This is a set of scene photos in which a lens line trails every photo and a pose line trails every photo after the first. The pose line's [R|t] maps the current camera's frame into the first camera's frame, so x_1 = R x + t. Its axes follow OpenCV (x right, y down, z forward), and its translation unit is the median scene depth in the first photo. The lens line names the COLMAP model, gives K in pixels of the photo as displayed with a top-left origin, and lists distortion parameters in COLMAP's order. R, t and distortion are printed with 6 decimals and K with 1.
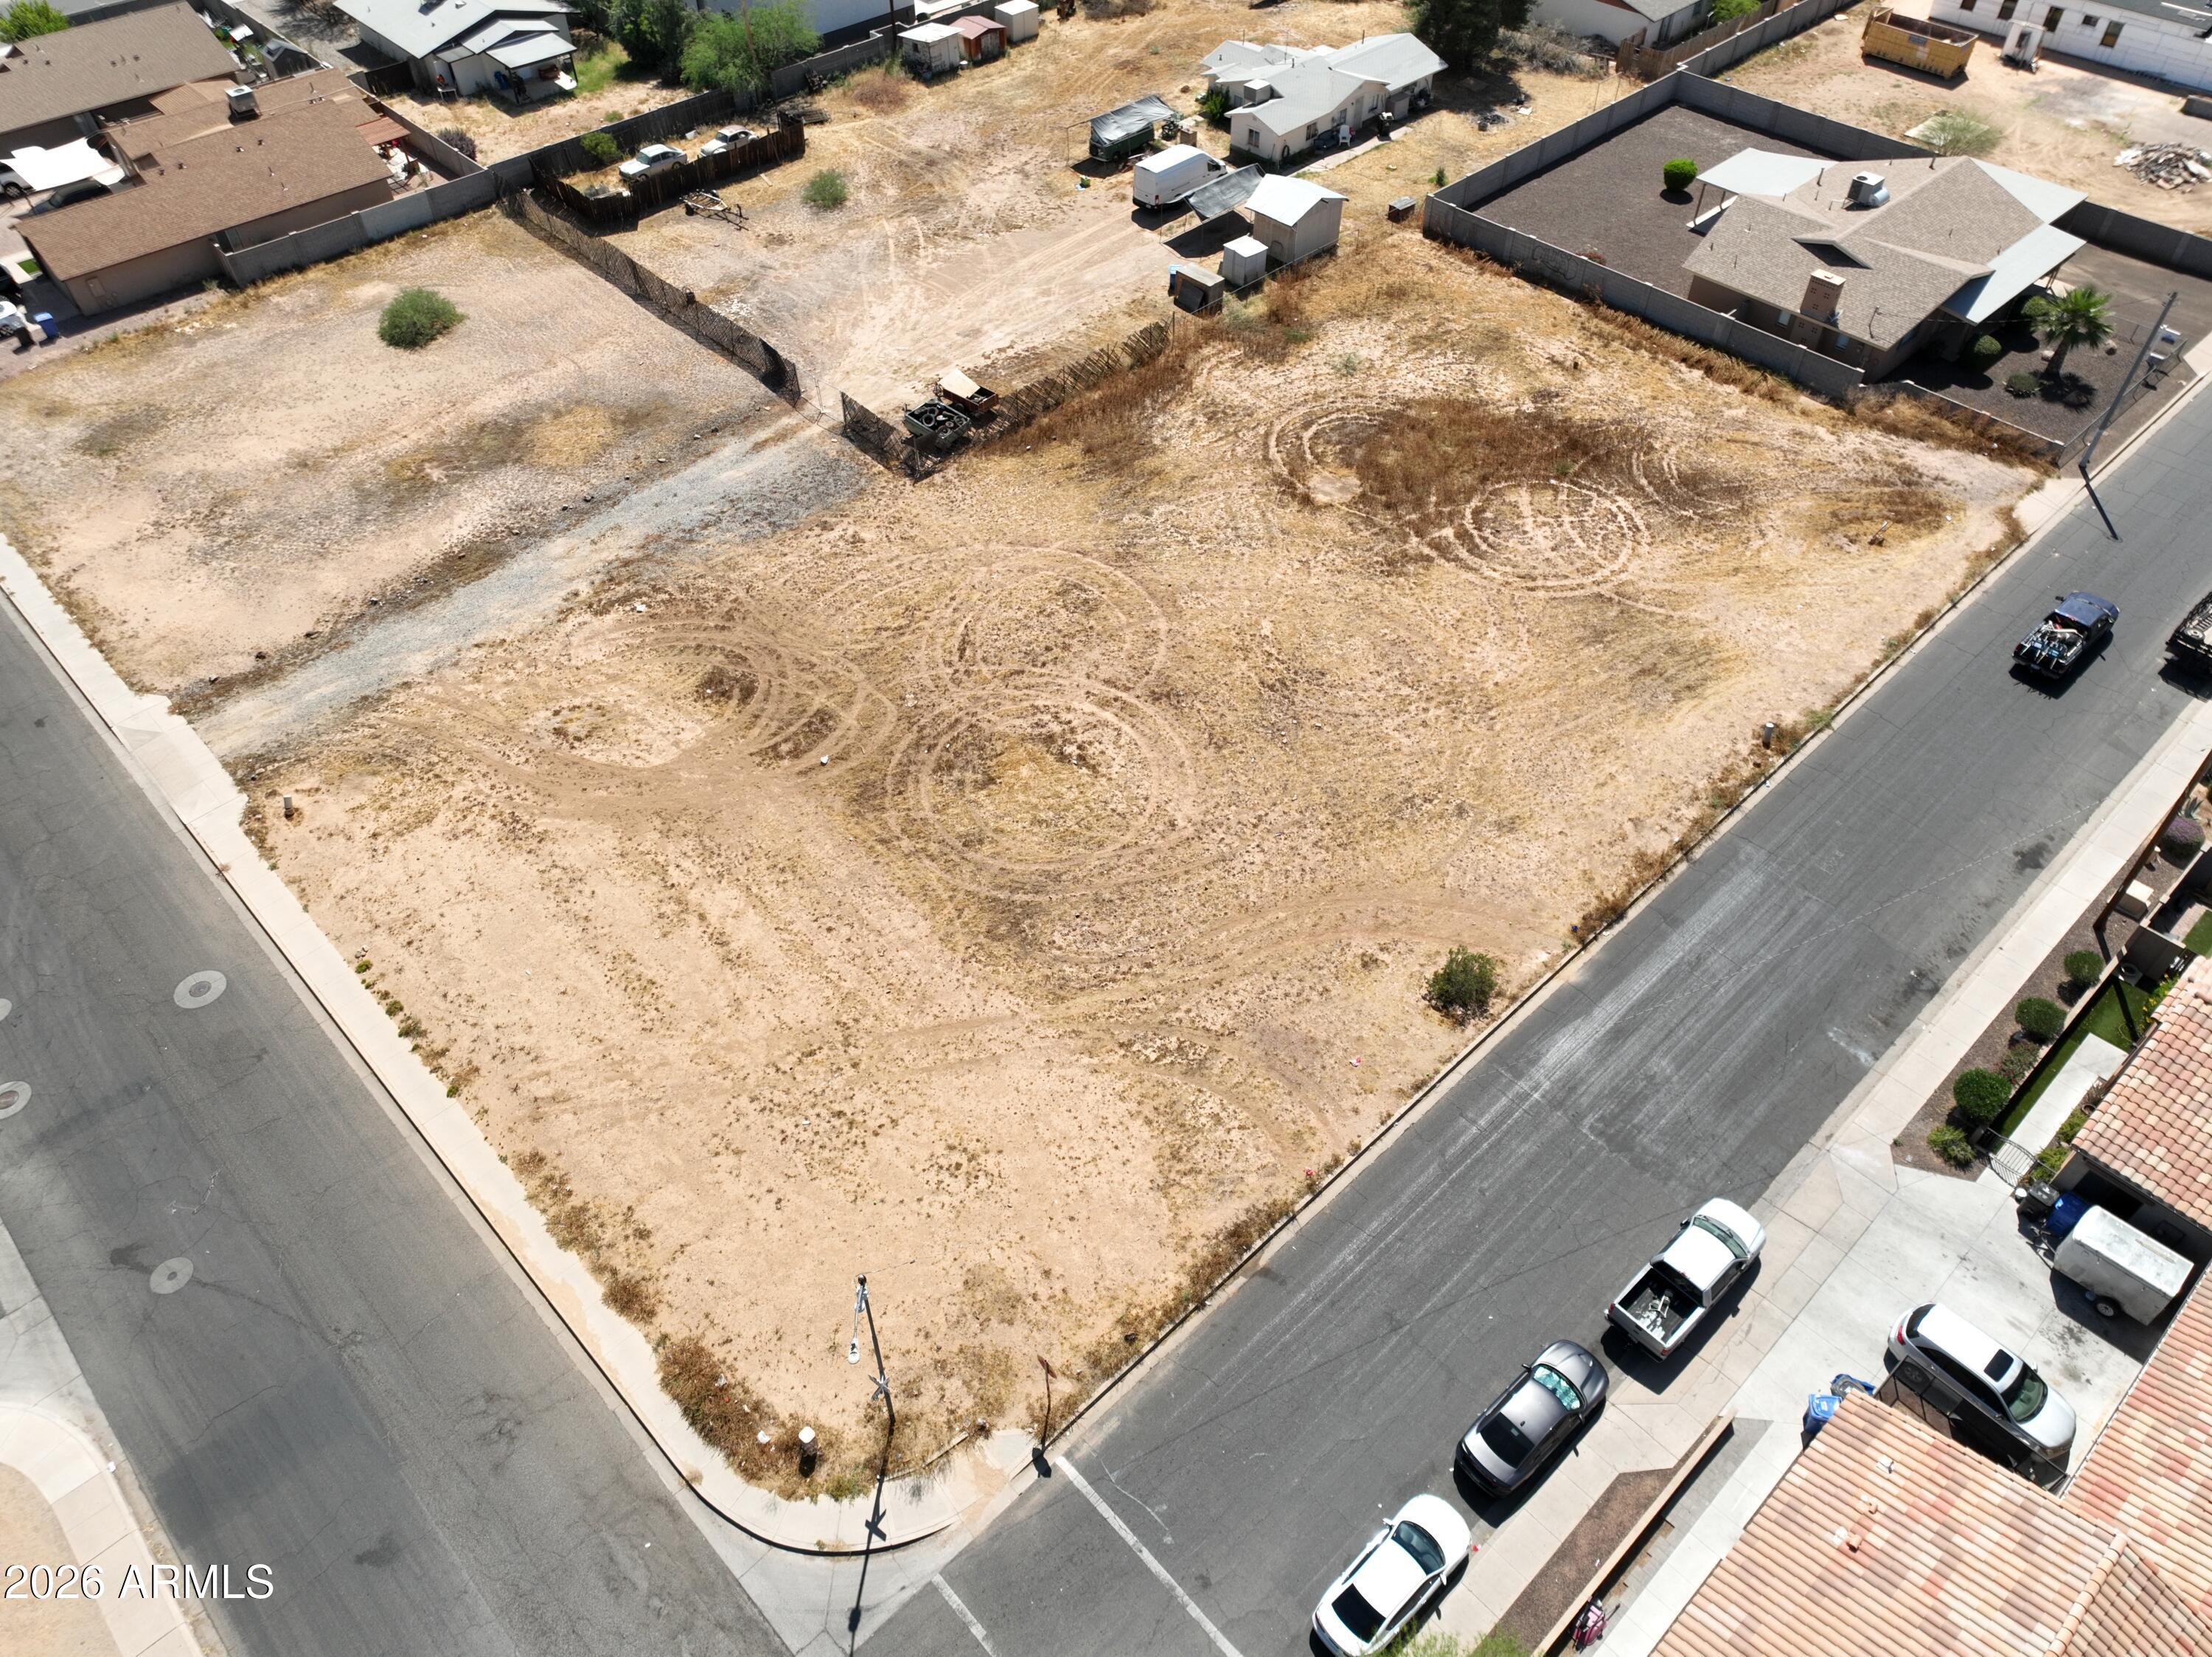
lens RADIAL K [[1563.9, 0, 1106.0], [0, 1563.9, 828.5], [0, 0, 1]] dist [0.003417, 0.009934]
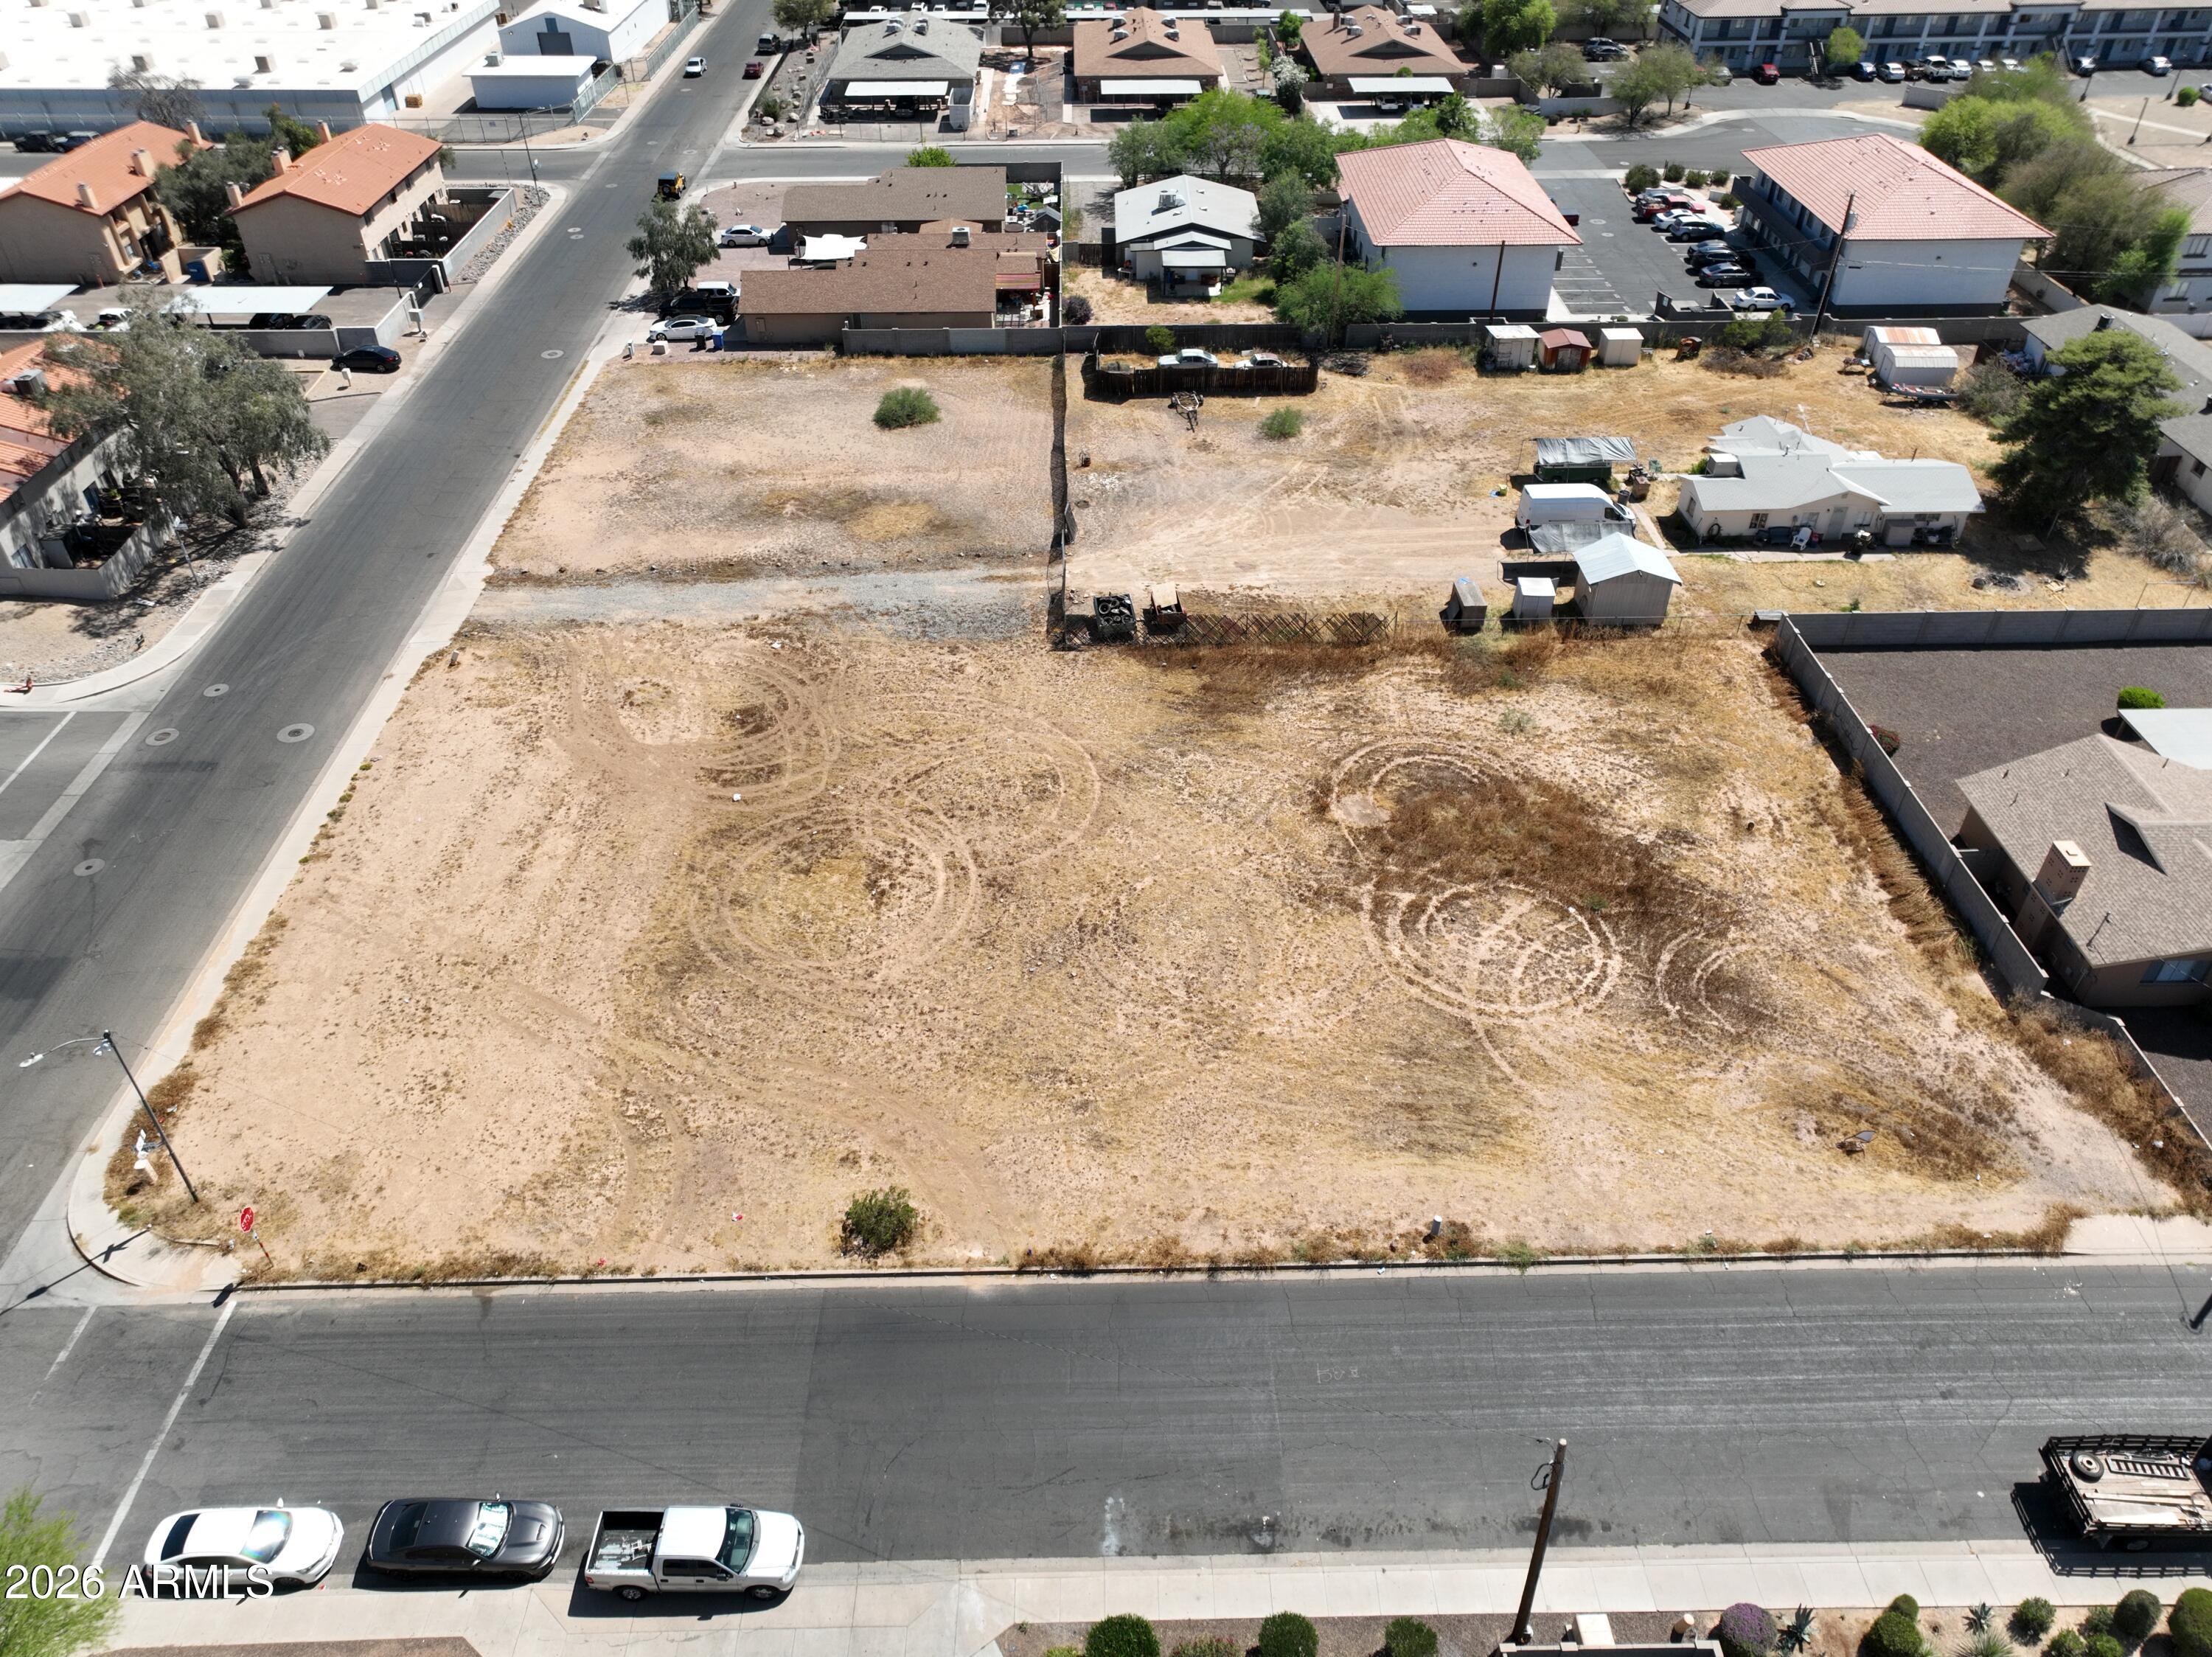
lens RADIAL K [[1563.9, 0, 1106.0], [0, 1563.9, 828.5], [0, 0, 1]] dist [0.003417, 0.009934]
pose [[0.738078, 0.419376, -0.528550, 0.525317], [-0.493184, 0.869923, 0.001544, -0.130843], [0.460446, 0.259533, 0.848900, 0.120604]]
